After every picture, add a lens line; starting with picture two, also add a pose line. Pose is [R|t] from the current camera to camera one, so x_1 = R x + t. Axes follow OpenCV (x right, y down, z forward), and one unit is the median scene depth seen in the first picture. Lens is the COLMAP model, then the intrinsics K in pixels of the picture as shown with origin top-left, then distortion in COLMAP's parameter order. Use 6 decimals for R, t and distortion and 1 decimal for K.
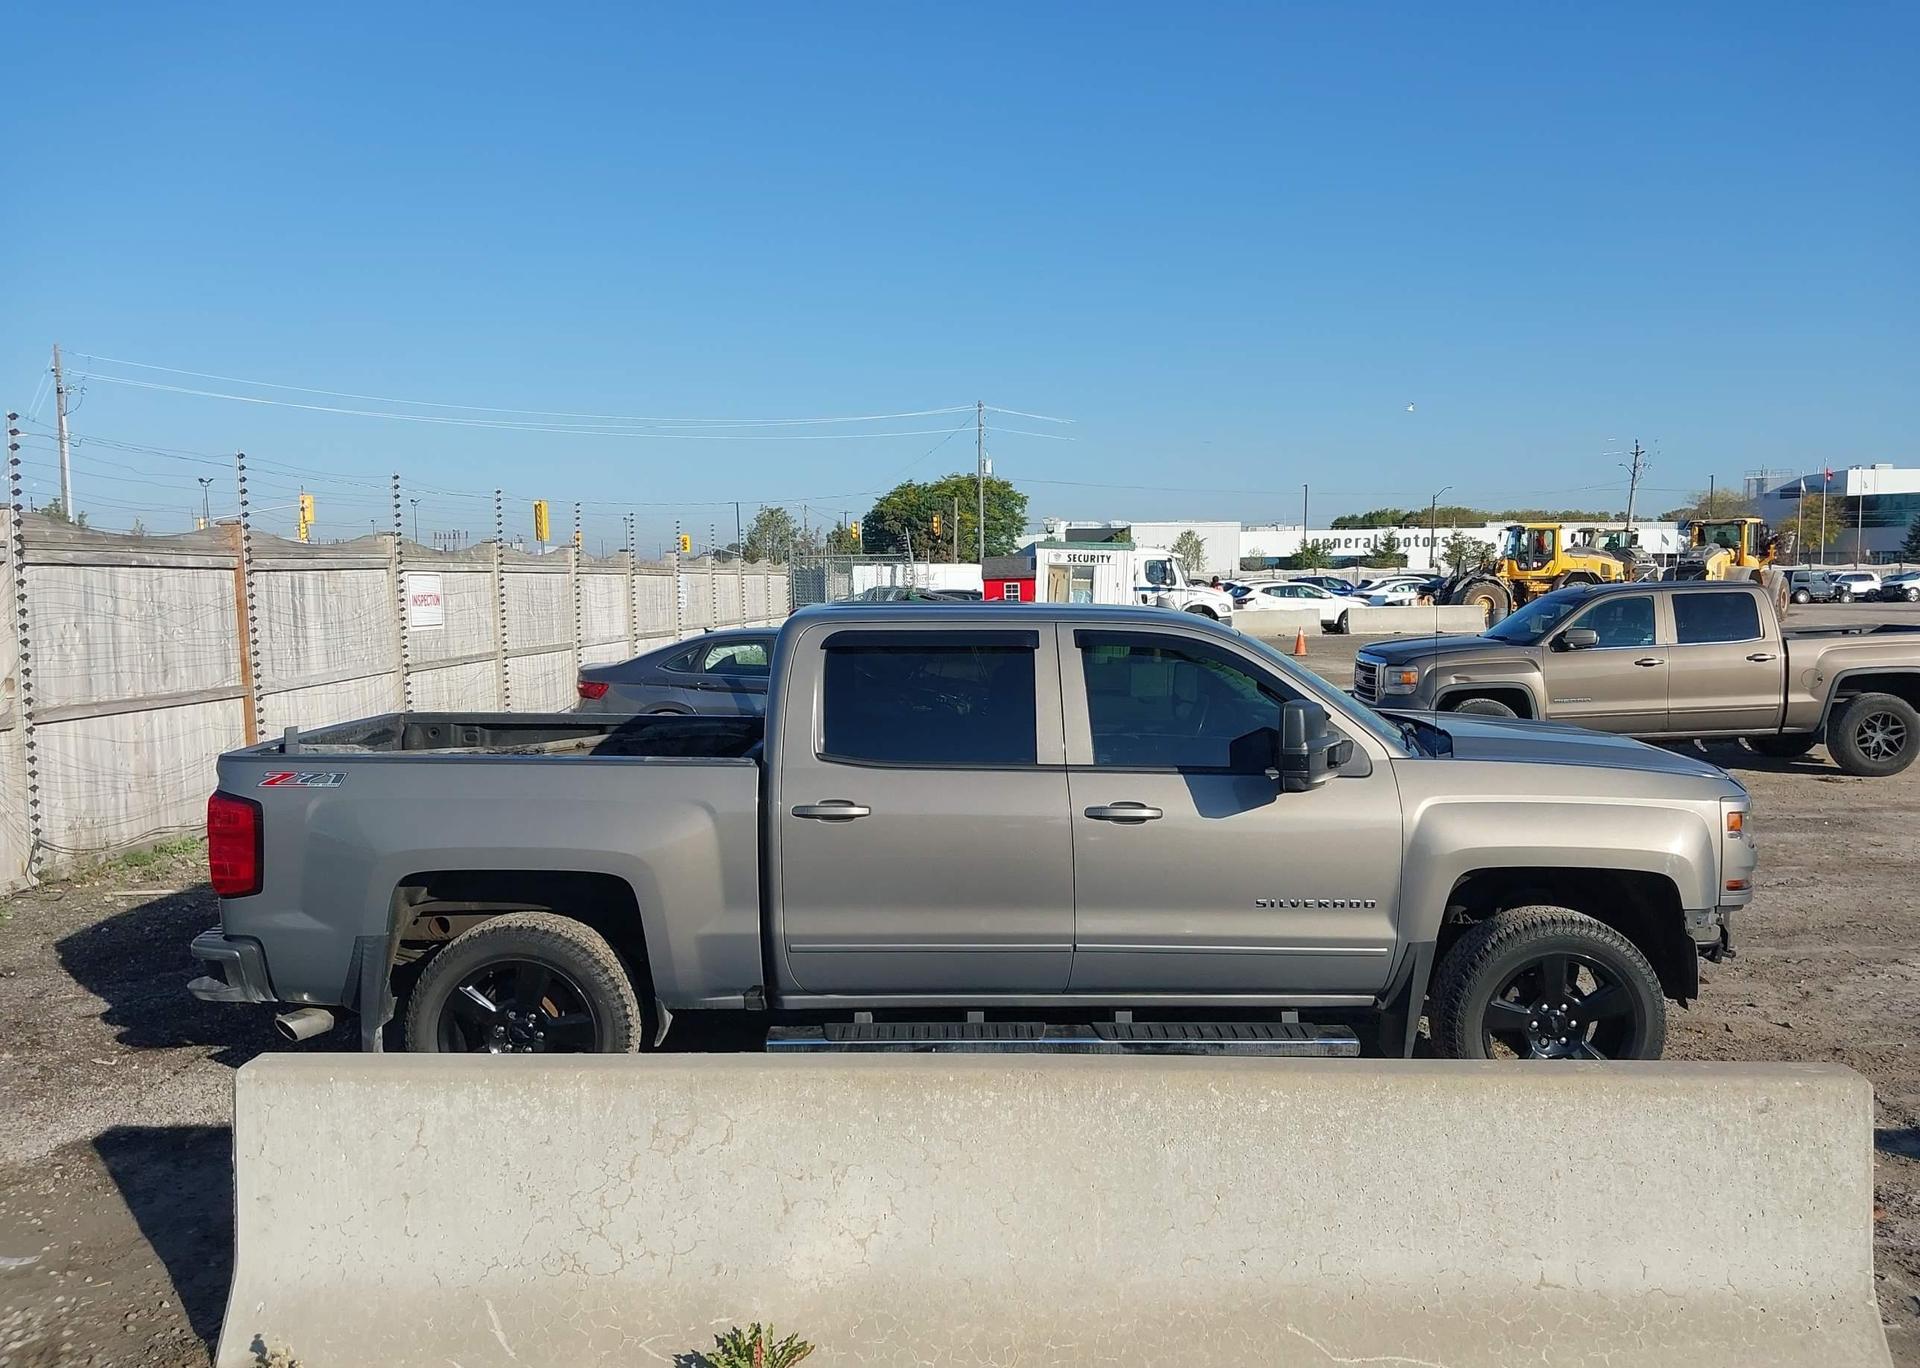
lens RADIAL K [[1496.3, 0, 983.1], [0, 1496.3, 742.6], [0, 0, 1]] dist [0.040184, -0.053433]
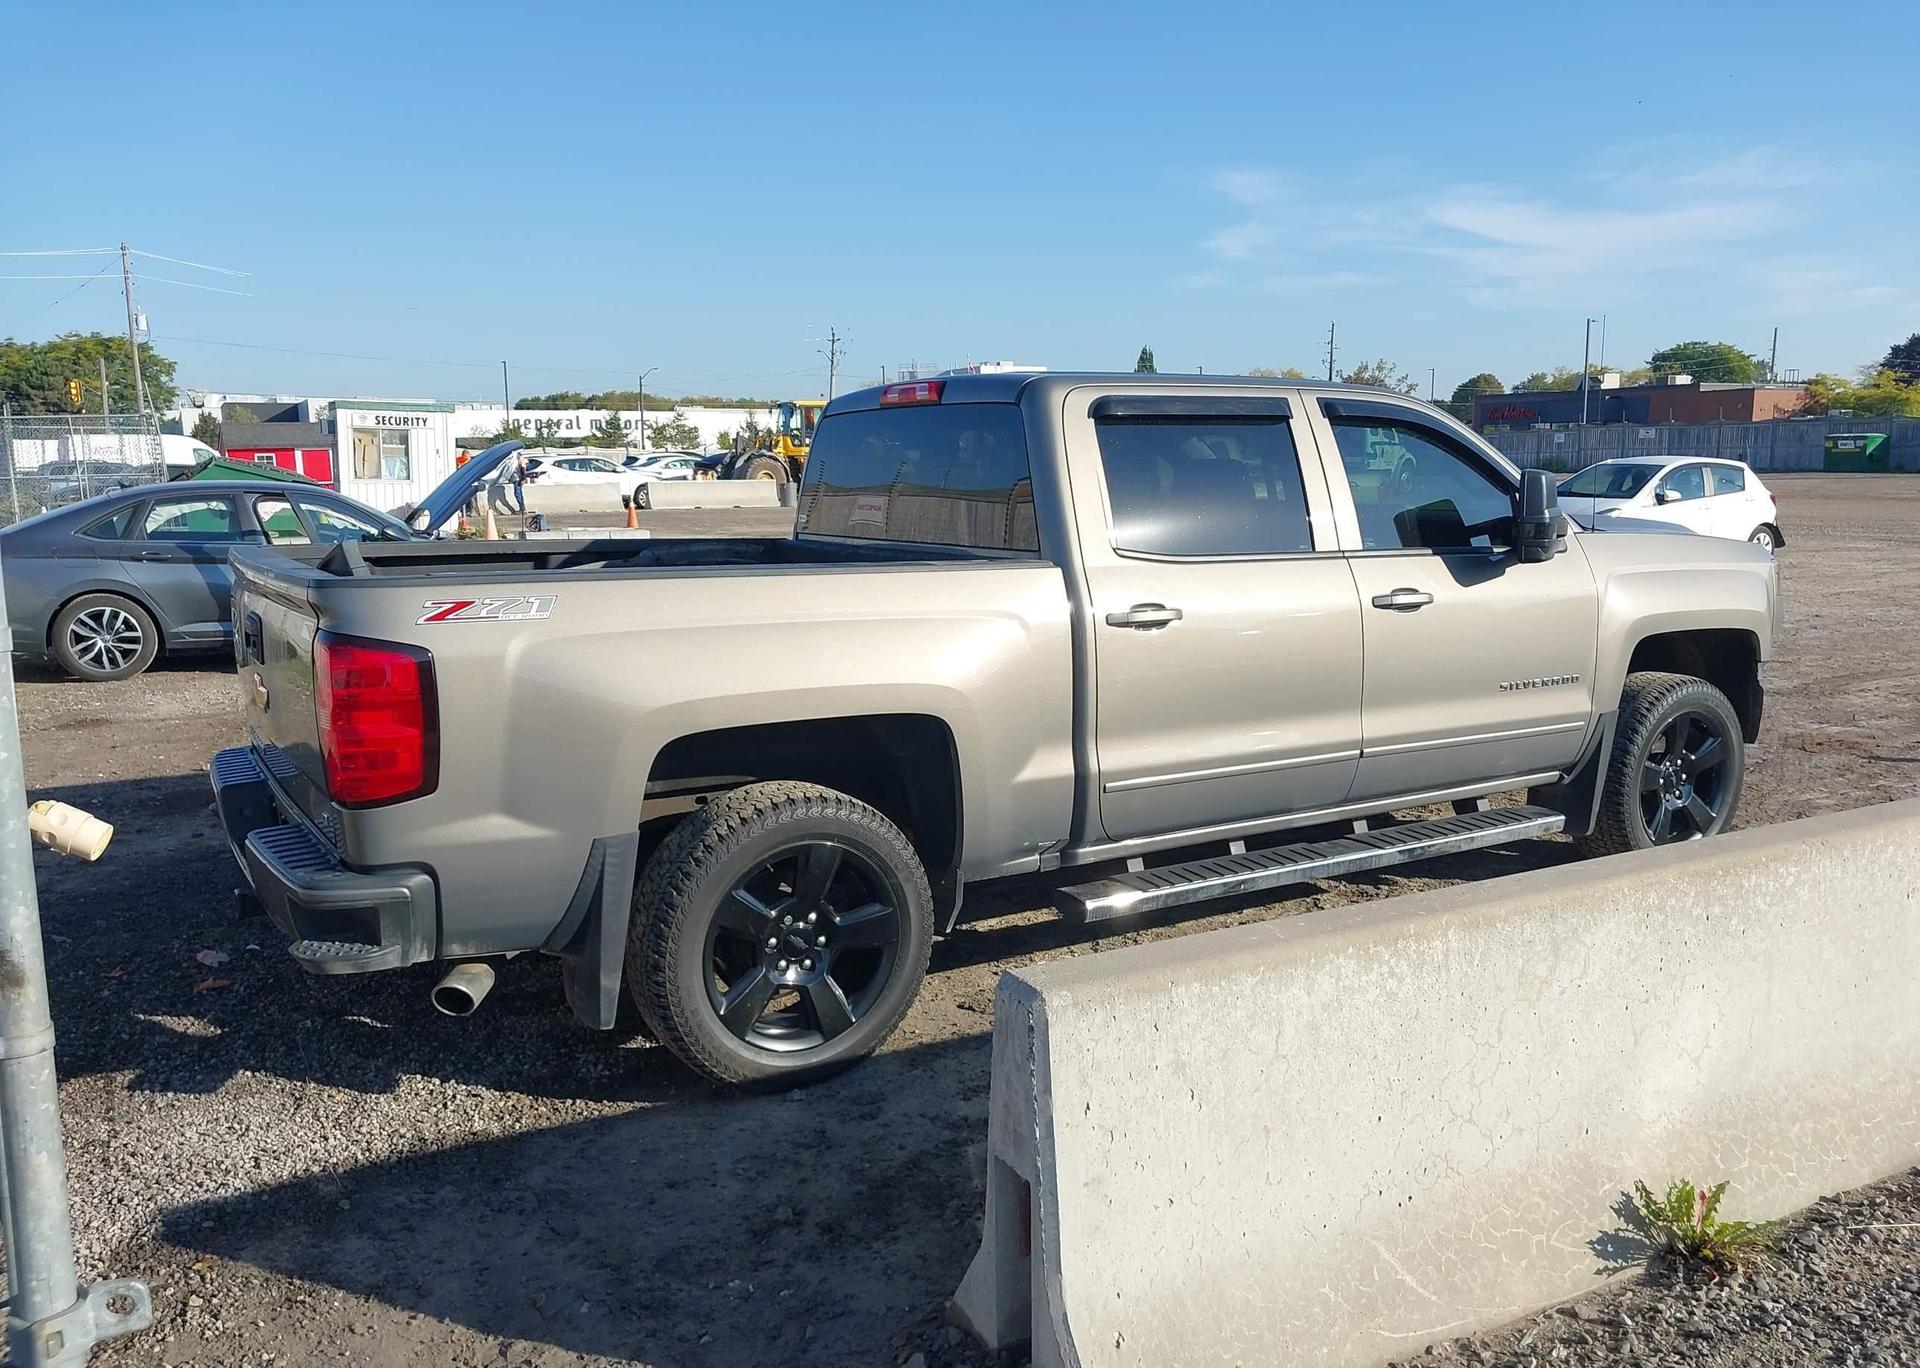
lens RADIAL K [[1496.3, 0, 983.1], [0, 1496.3, 742.6], [0, 0, 1]] dist [0.040184, -0.053433]
pose [[0.855512, -0.095679, 0.508866, -0.591659], [0.058807, 0.994374, 0.088099, 0.037188], [-0.514433, -0.045444, 0.856326, 0.338107]]
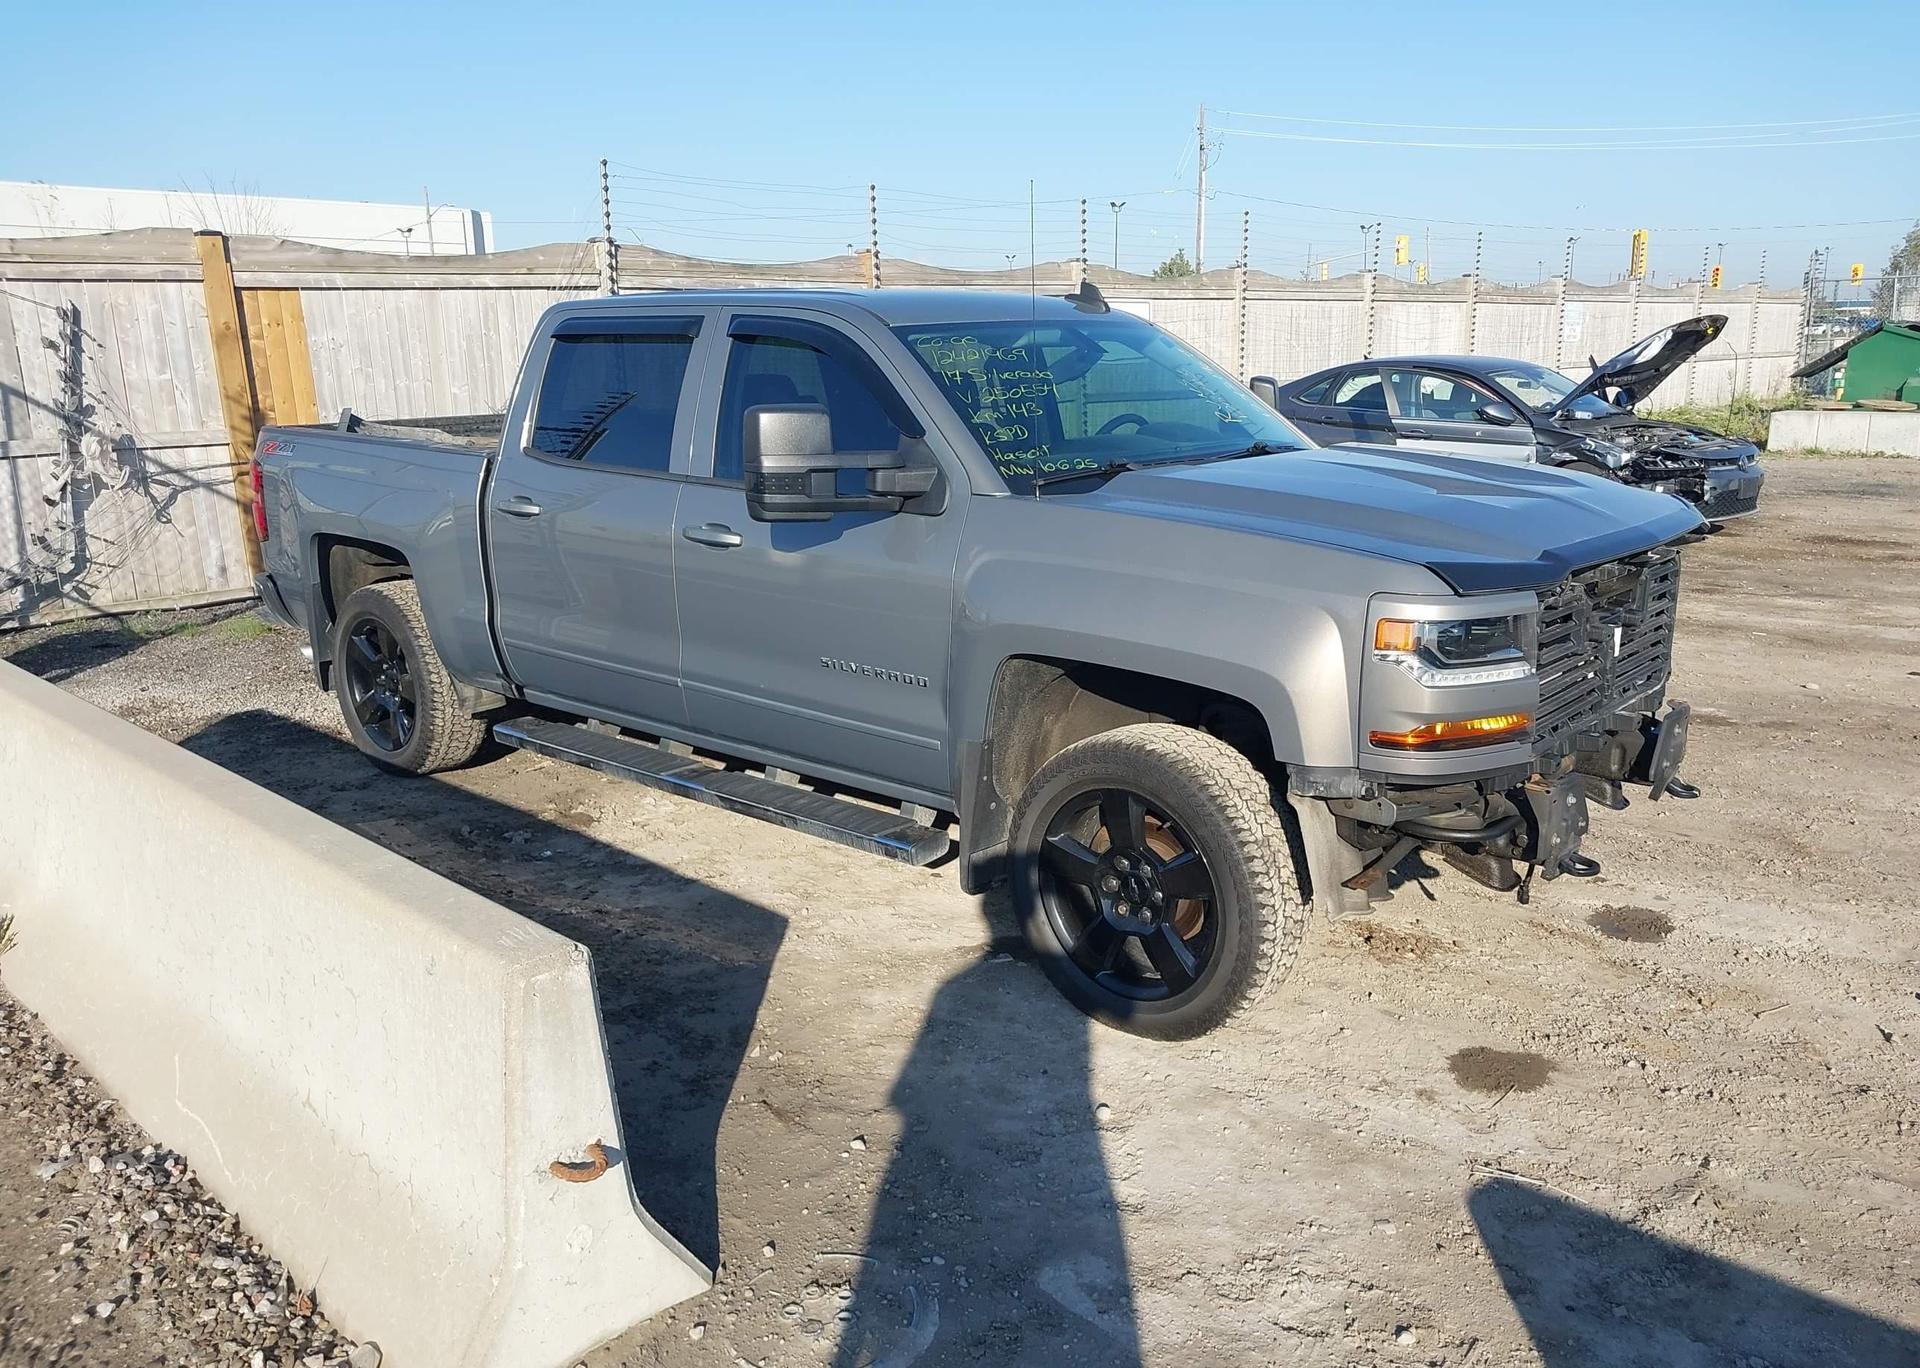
lens RADIAL K [[1503.3, 0, 988.2], [0, 1503.3, 749.7], [0, 0, 1]] dist [0.011163, -0.002607]
pose [[0.741864, 0.174975, -0.647319, 0.780134], [-0.065279, 0.979615, 0.189983, -0.005519], [0.667365, -0.098686, 0.738163, 0.452150]]
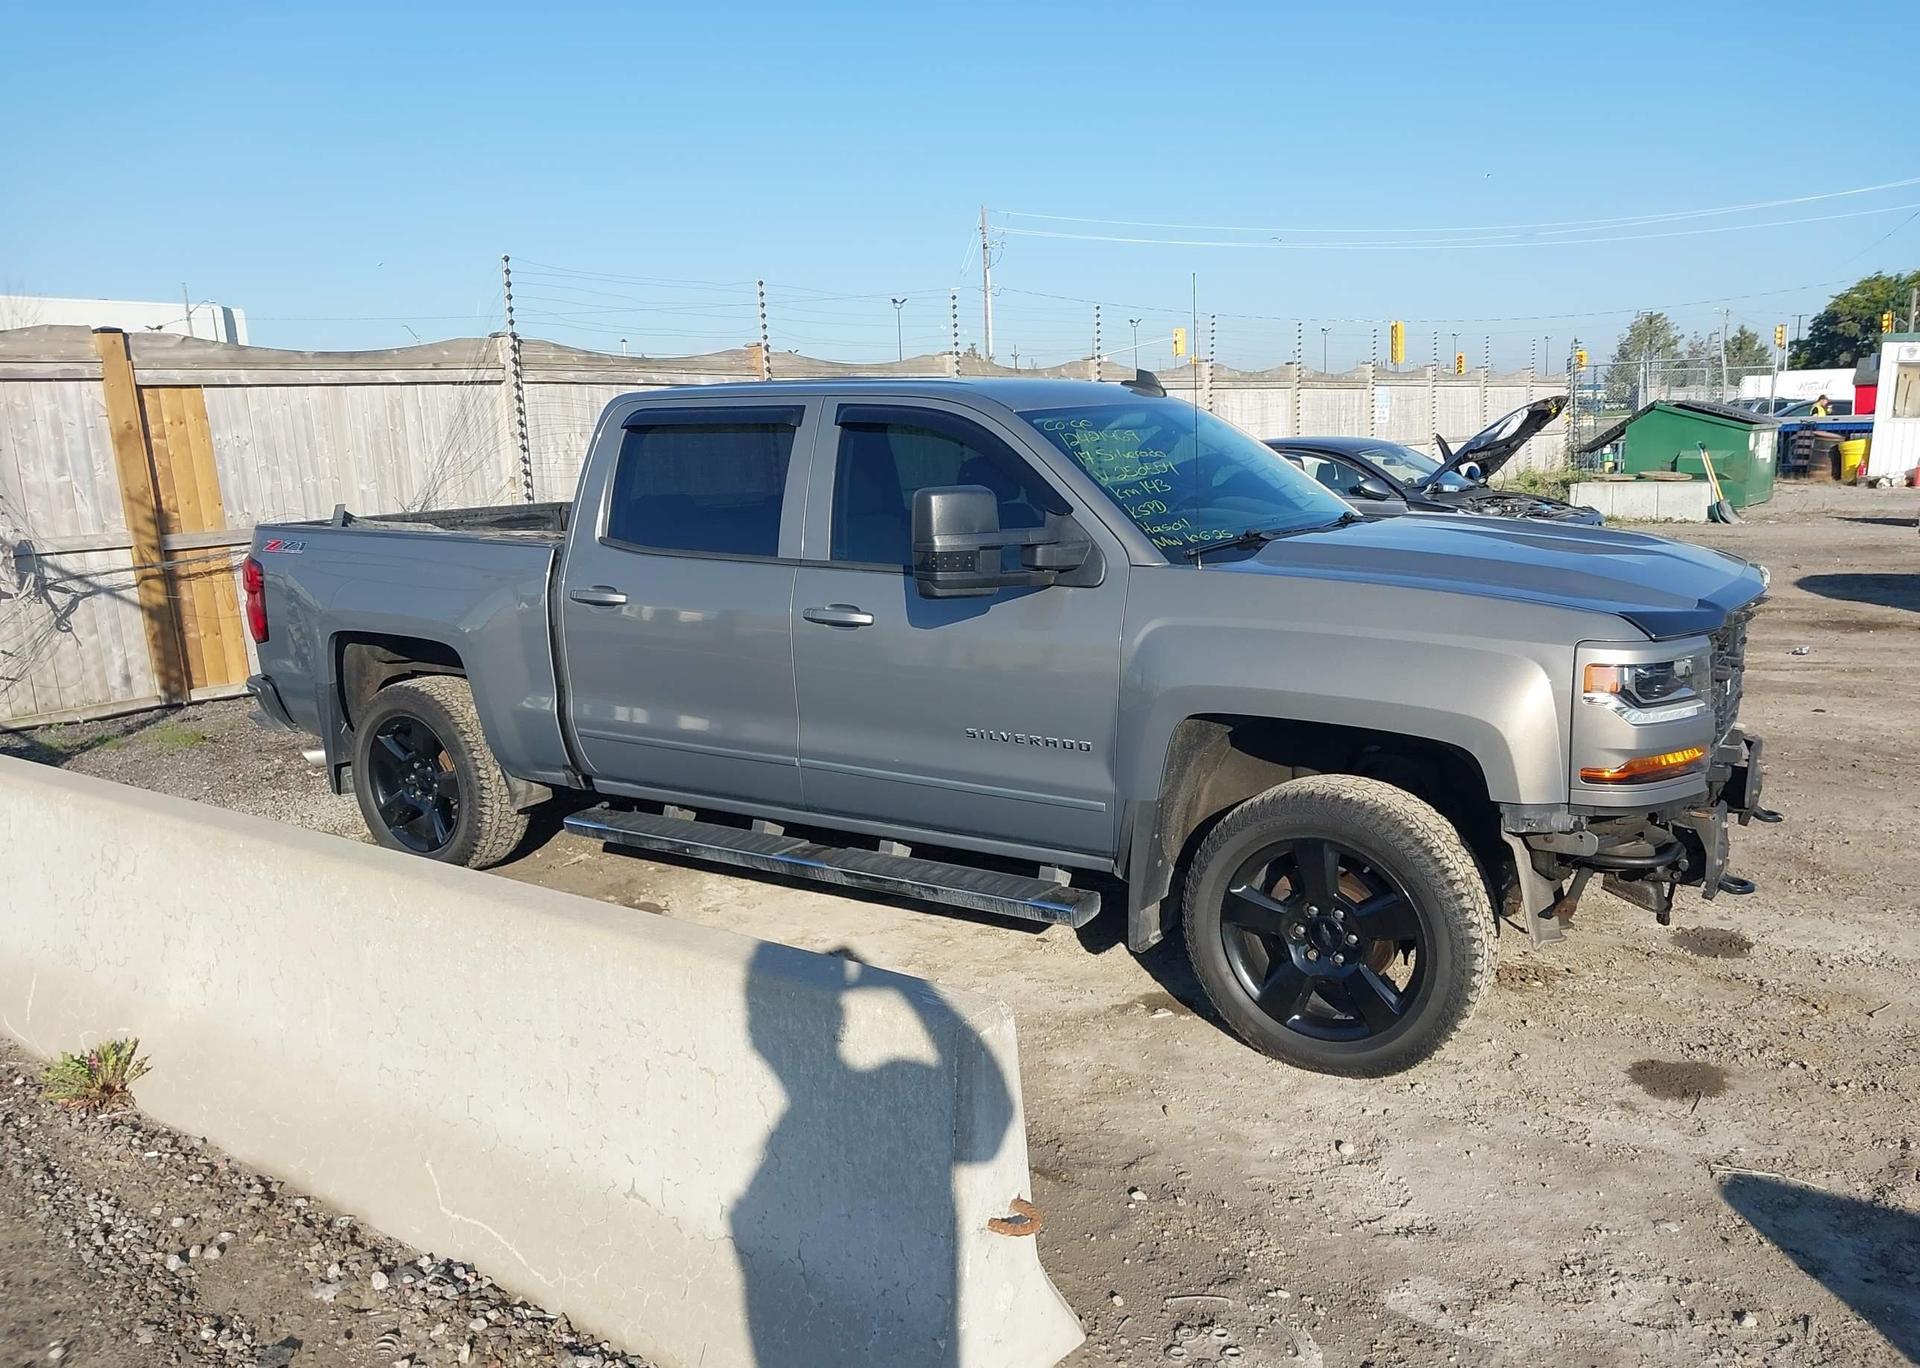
lens RADIAL K [[1496.3, 0, 983.1], [0, 1496.3, 742.6], [0, 0, 1]] dist [0.040184, -0.053433]
pose [[0.829394, 0.100475, -0.549555, 0.643801], [-0.038781, 0.991676, 0.122779, 0.010741], [0.557317, -0.080520, 0.826386, 0.314945]]
